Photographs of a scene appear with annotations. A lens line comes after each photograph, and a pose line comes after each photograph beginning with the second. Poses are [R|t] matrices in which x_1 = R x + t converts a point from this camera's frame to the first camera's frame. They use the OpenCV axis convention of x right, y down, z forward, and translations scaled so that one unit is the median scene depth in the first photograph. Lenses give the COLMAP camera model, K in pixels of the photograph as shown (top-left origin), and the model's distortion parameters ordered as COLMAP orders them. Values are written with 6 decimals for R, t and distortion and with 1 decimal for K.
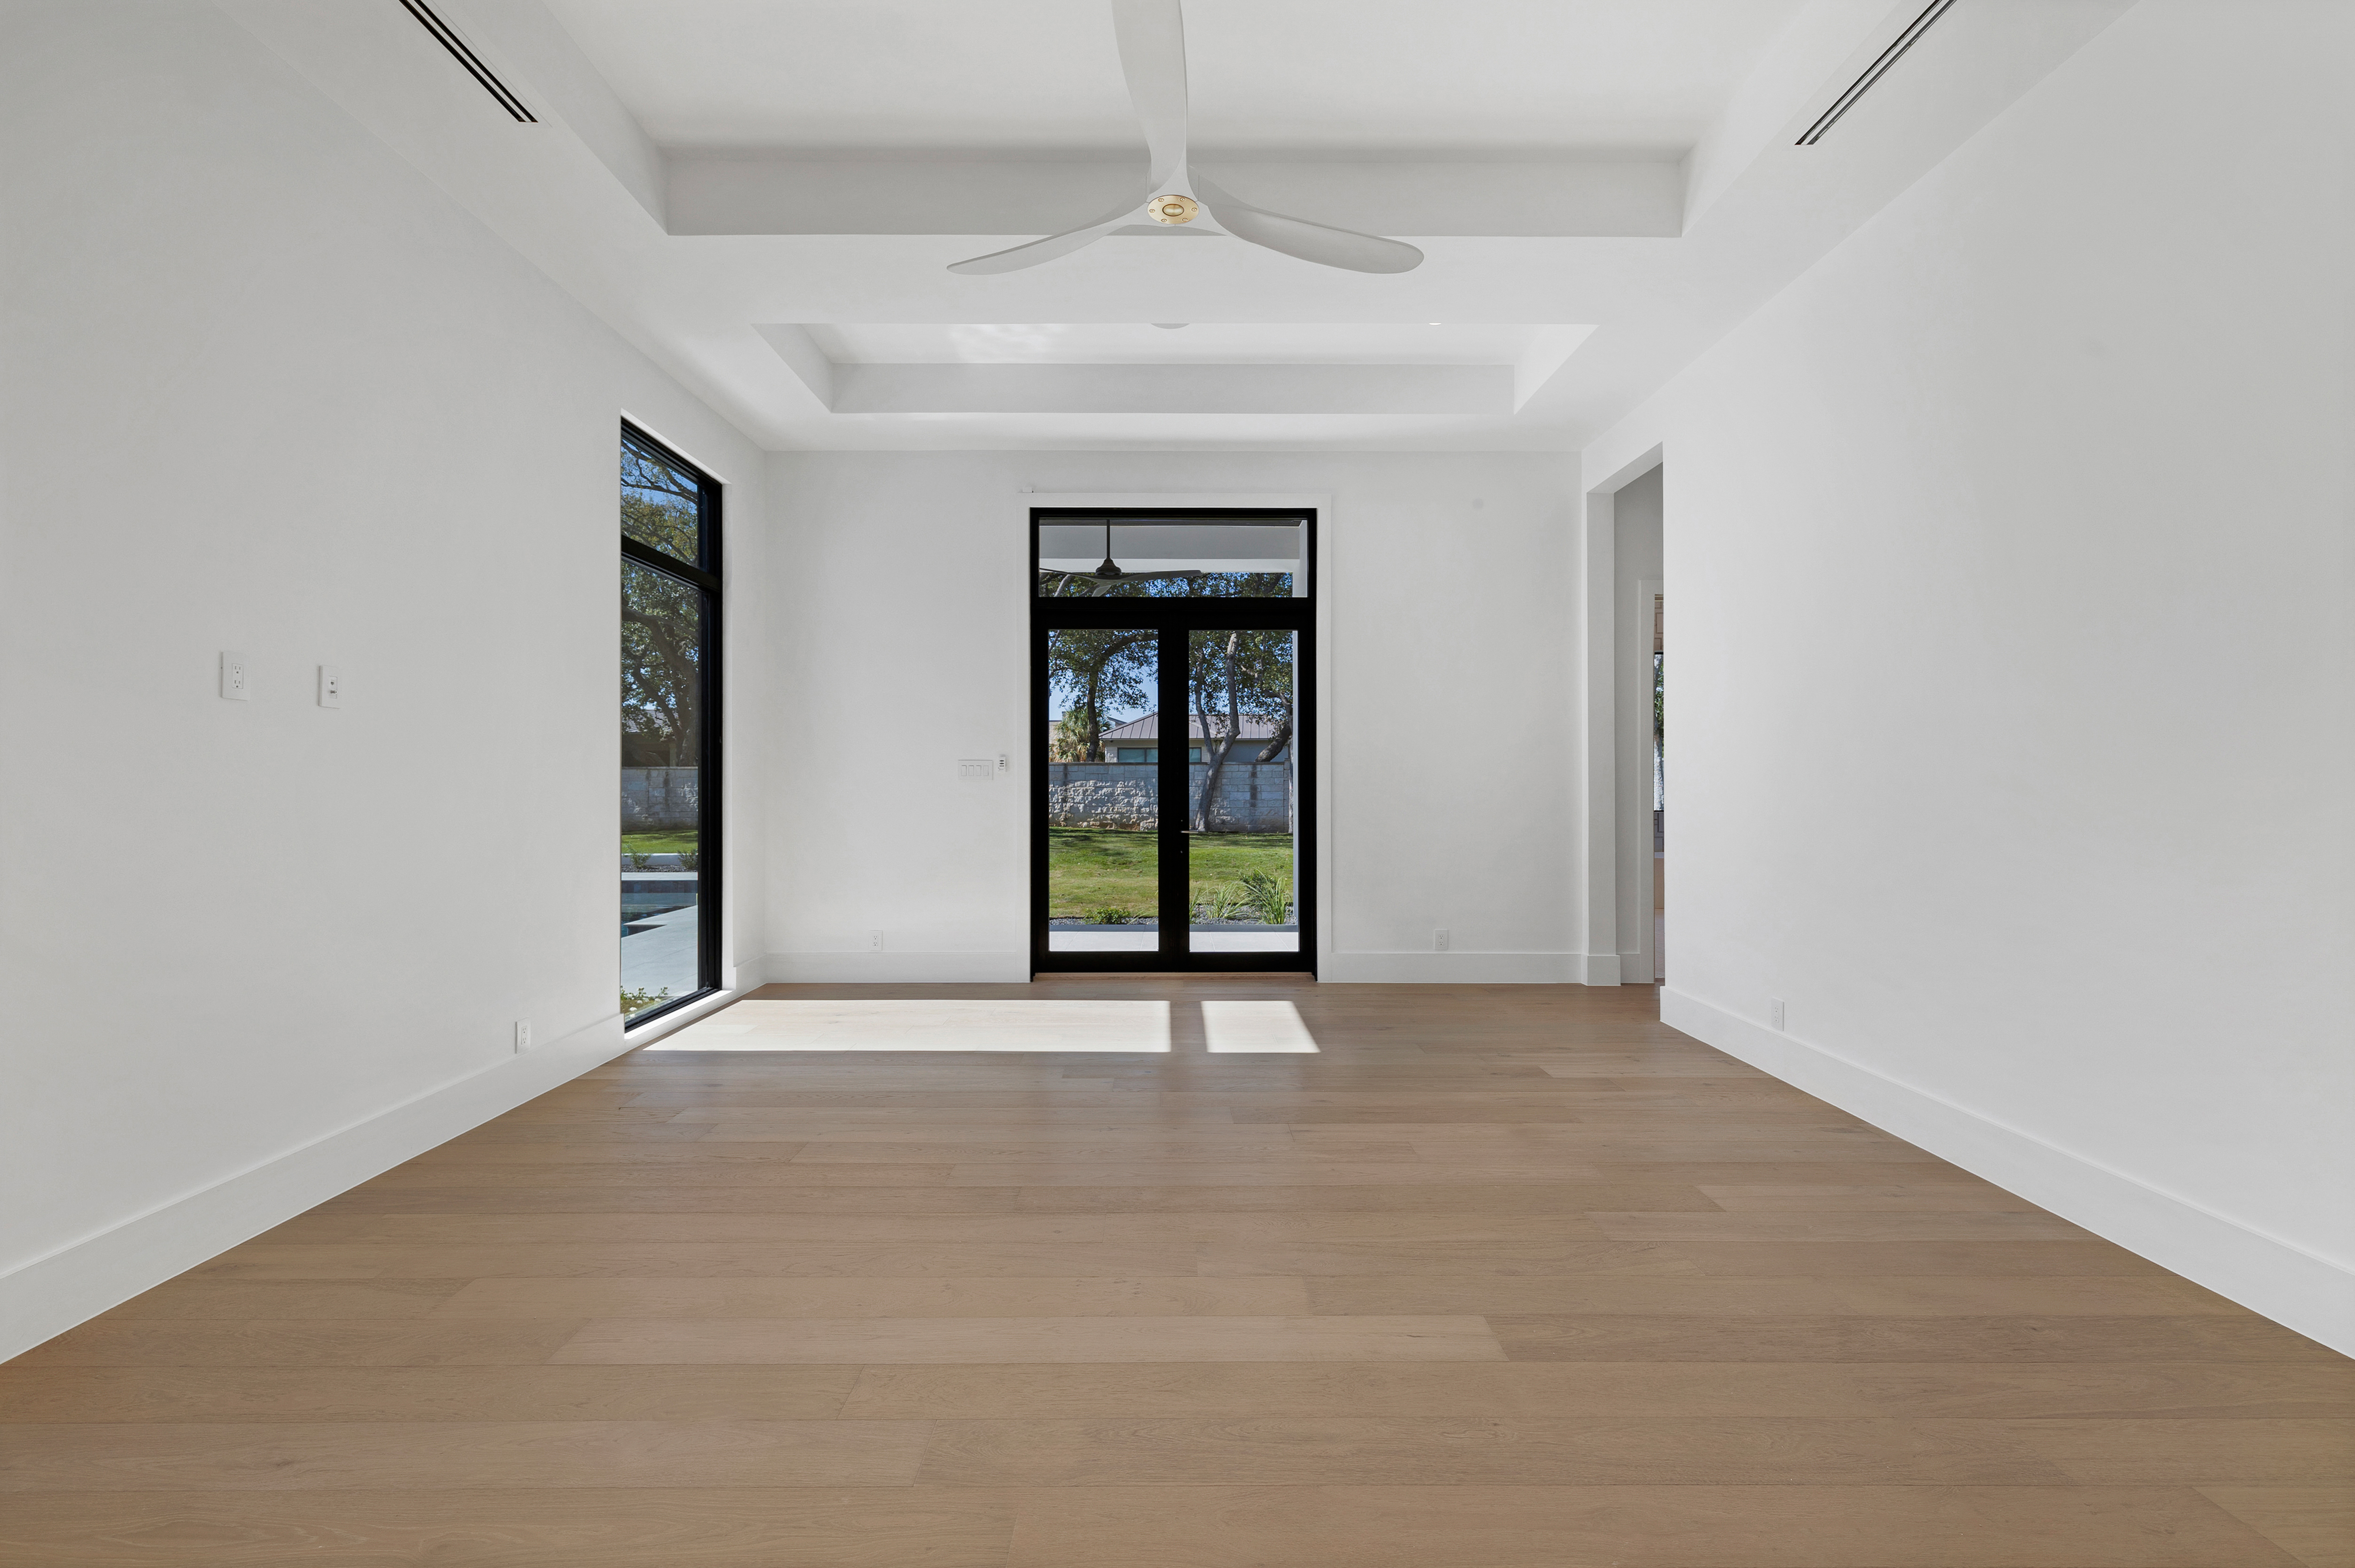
lens RADIAL K [[1000.8, 0, 1177.5], [0, 1000.8, 784.0], [0, 0, 1]] dist [-0.001458, 0.000401]
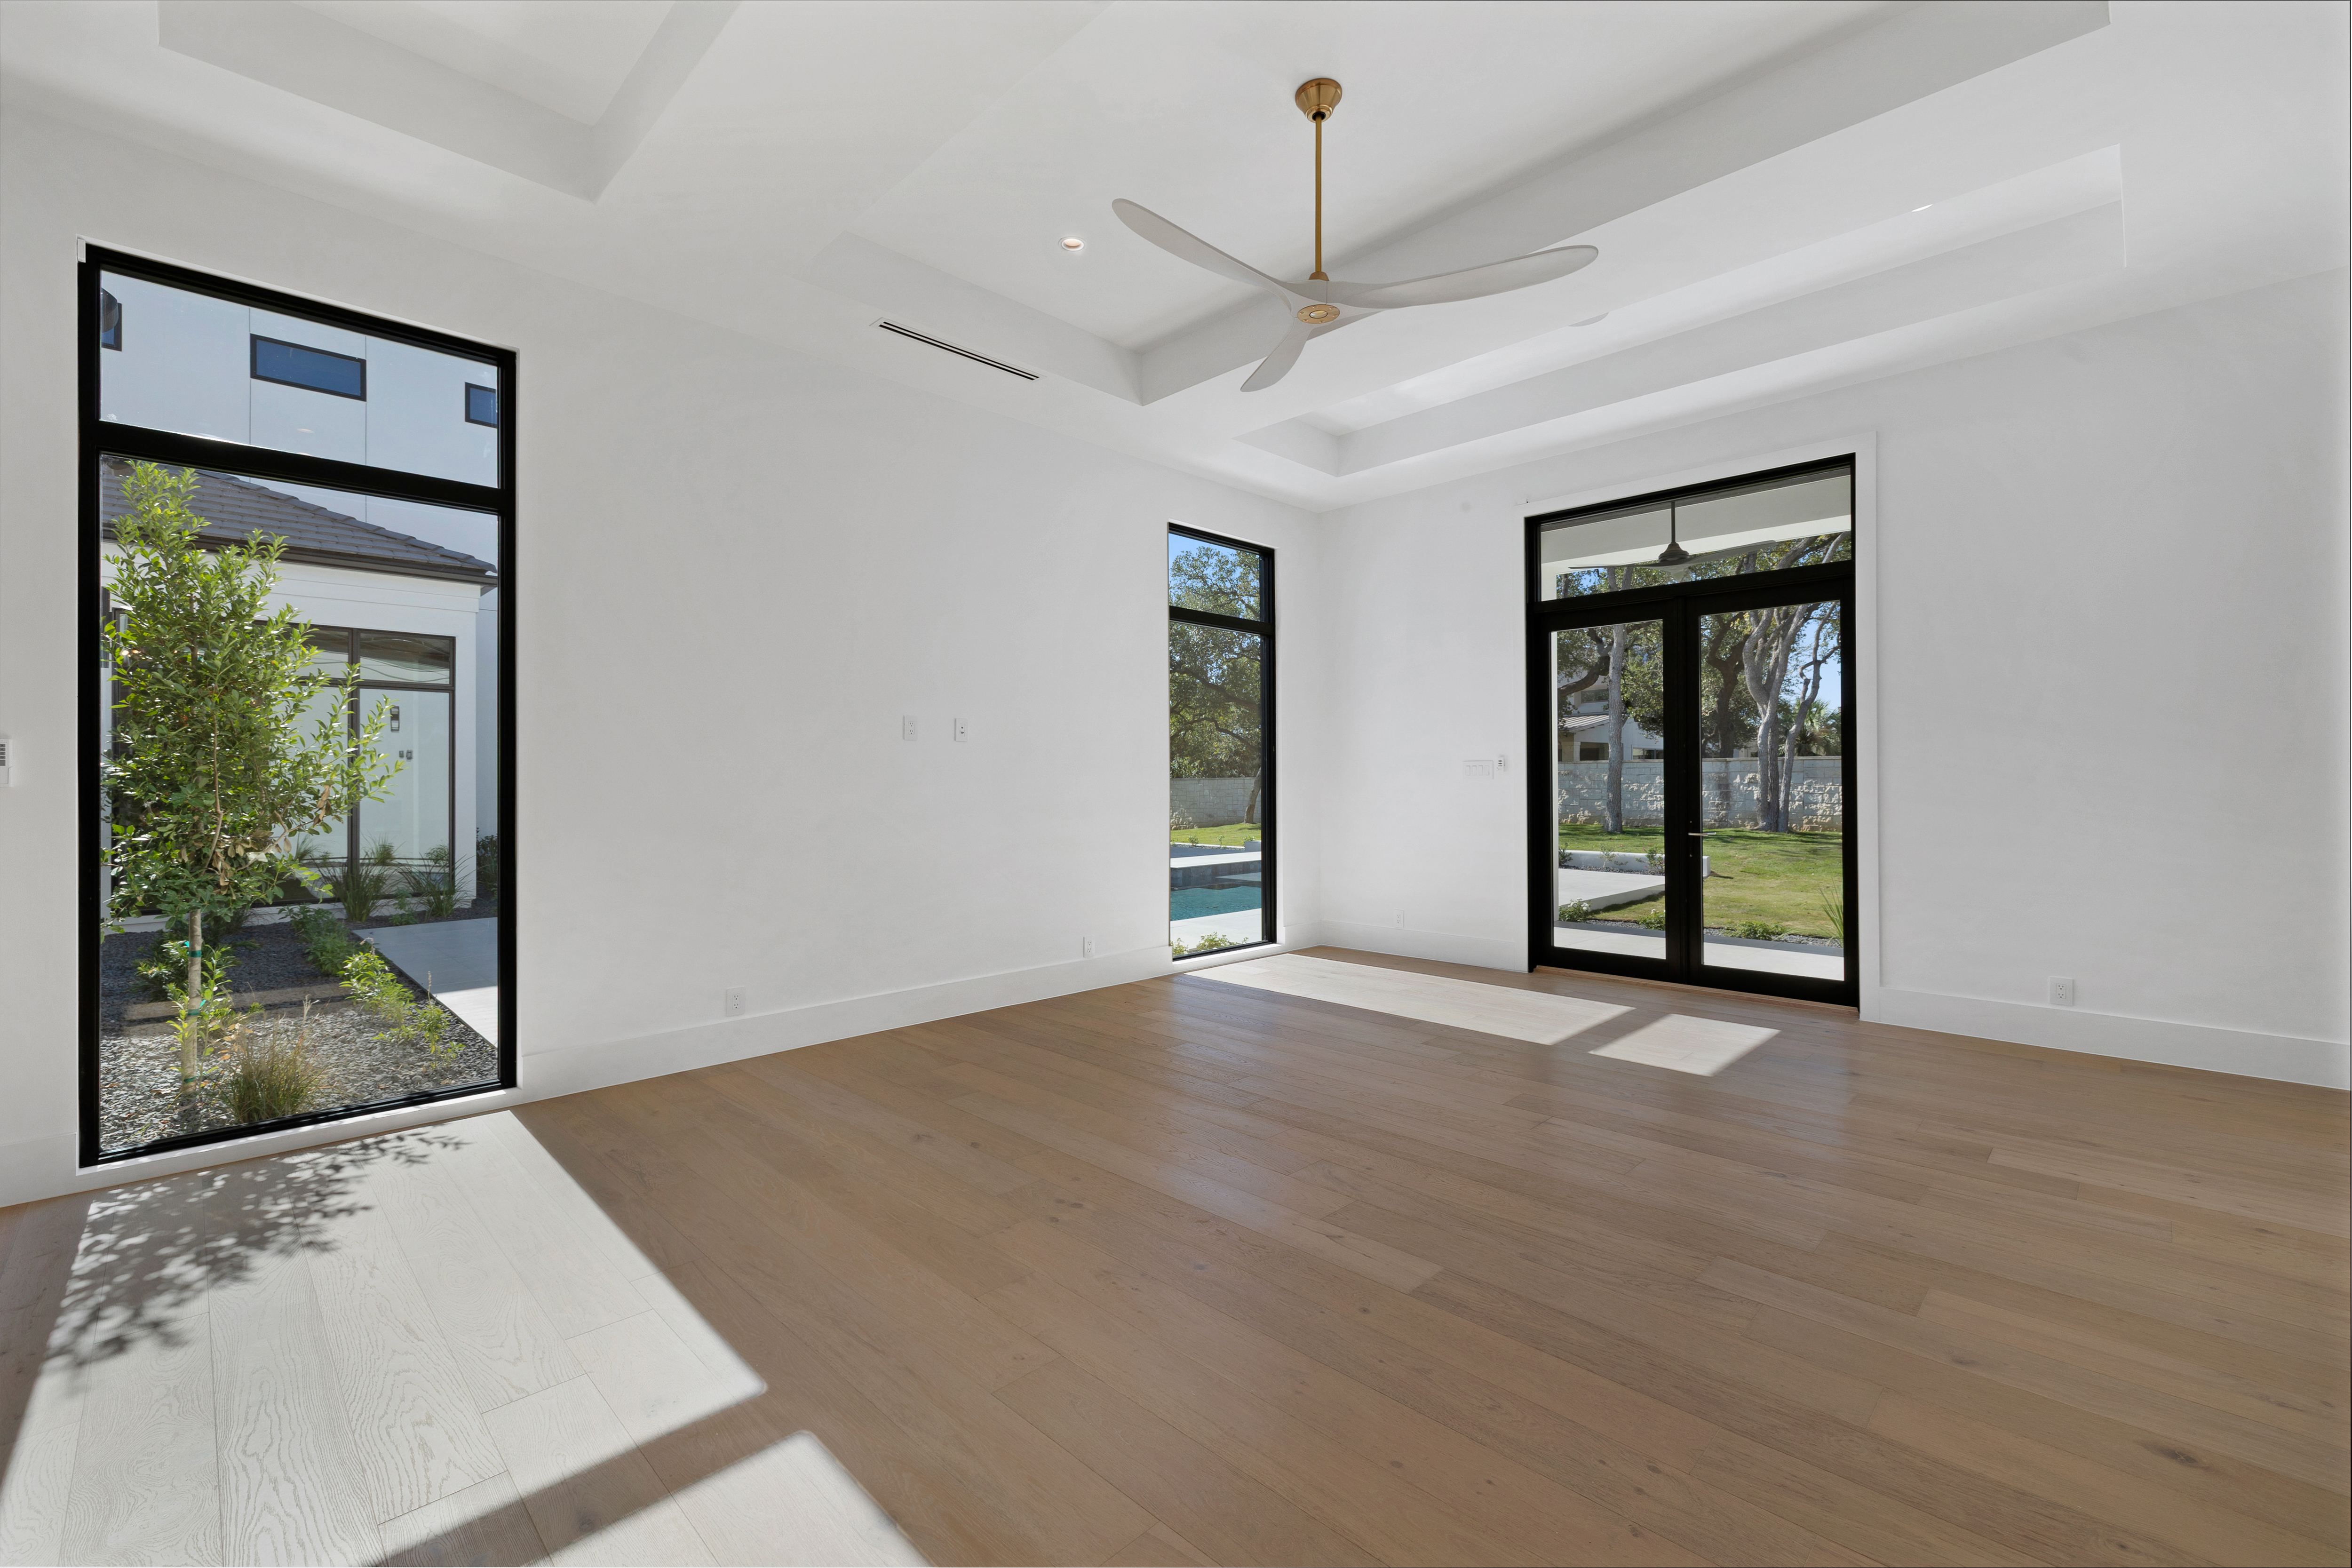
lens RADIAL K [[997.2, 0, 1168.5], [0, 997.2, 777.5], [0, 0, 1]] dist [-0.000873, 0.000256]
pose [[0.701926, -0.004965, -0.712233, 0.356371], [0.002128, 0.999986, -0.004873, -0.000728], [0.712247, 0.001904, 0.701927, 0.005838]]
